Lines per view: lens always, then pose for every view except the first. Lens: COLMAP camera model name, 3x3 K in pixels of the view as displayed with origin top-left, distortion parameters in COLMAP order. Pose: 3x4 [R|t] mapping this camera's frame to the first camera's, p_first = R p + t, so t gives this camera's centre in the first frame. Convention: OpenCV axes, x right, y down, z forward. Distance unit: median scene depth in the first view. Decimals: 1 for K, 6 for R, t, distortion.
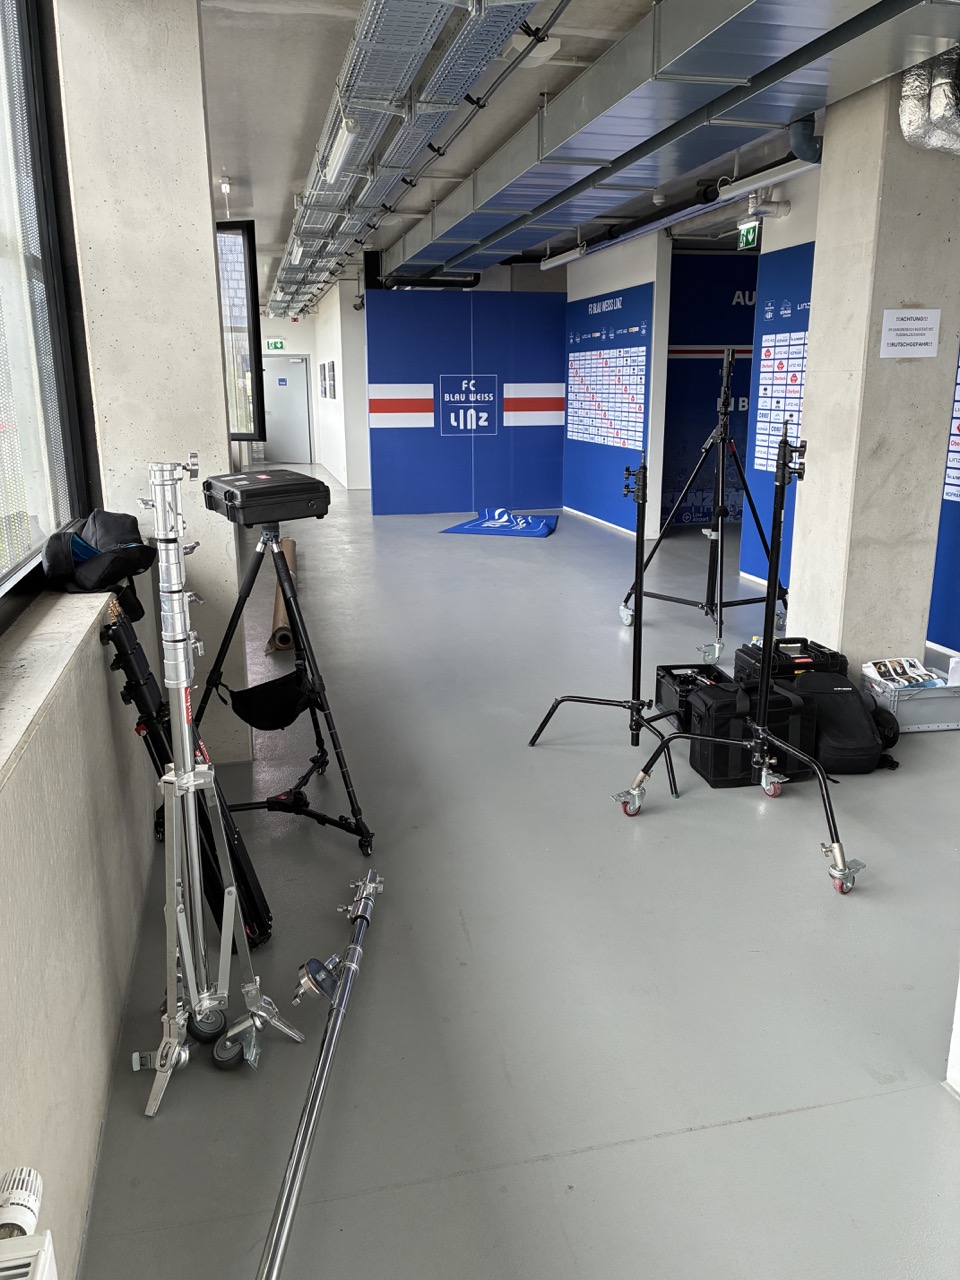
lens RADIAL K [[980.3, 0, 479.2], [0, 980.3, 637.5], [0, 0, 1]] dist [0.007597, -0.002136]
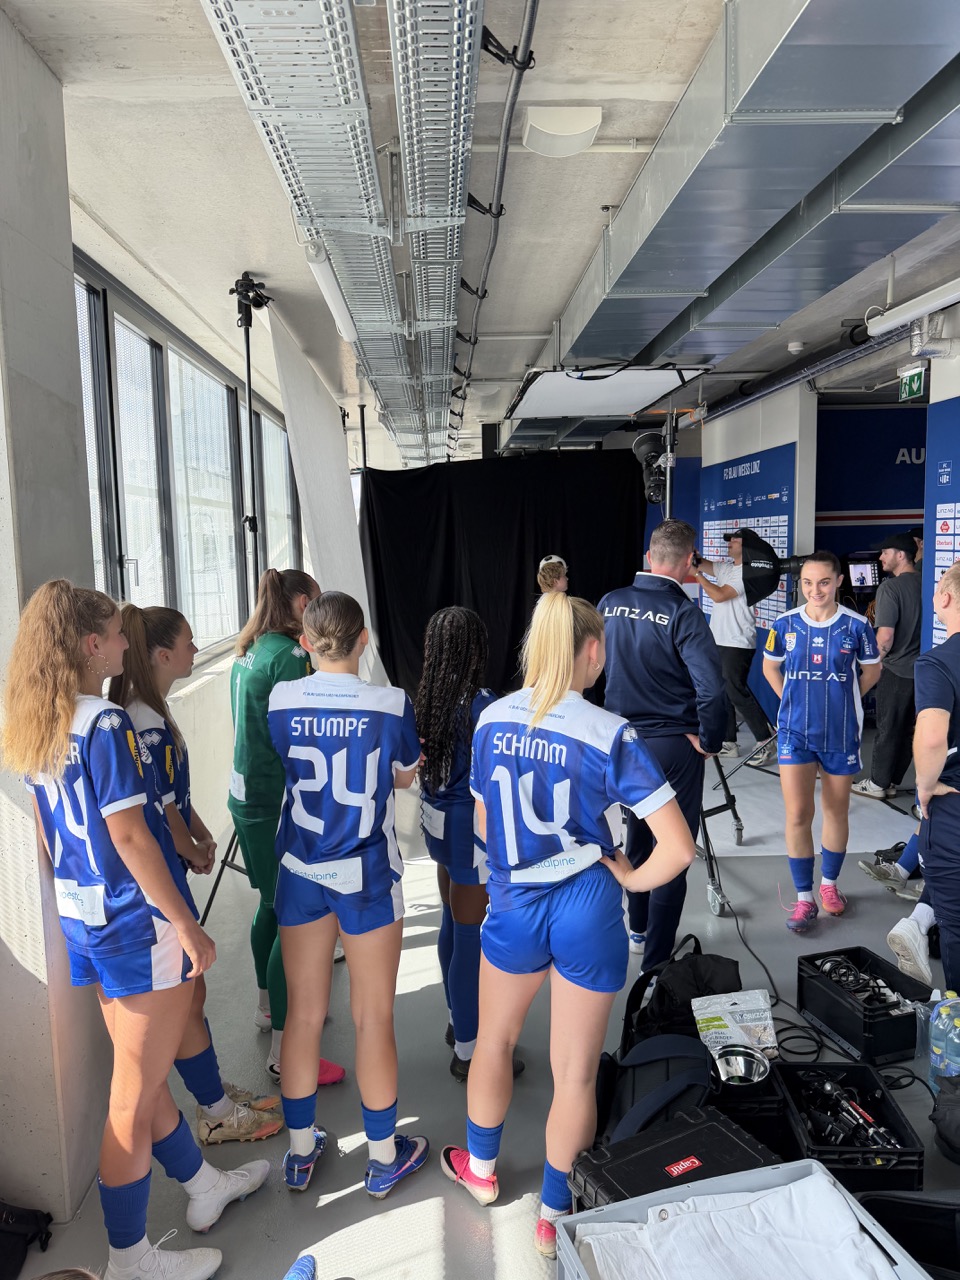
lens RADIAL K [[896.5, 0, 478.4], [0, 896.5, 640.5], [0, 0, 1]] dist [0.009673, 0.002498]
pose [[0.980921, 0.001970, -0.194395, 0.059235], [-0.029040, 0.990214, -0.136503, -0.075840], [0.192223, 0.139544, 0.971379, 0.209876]]
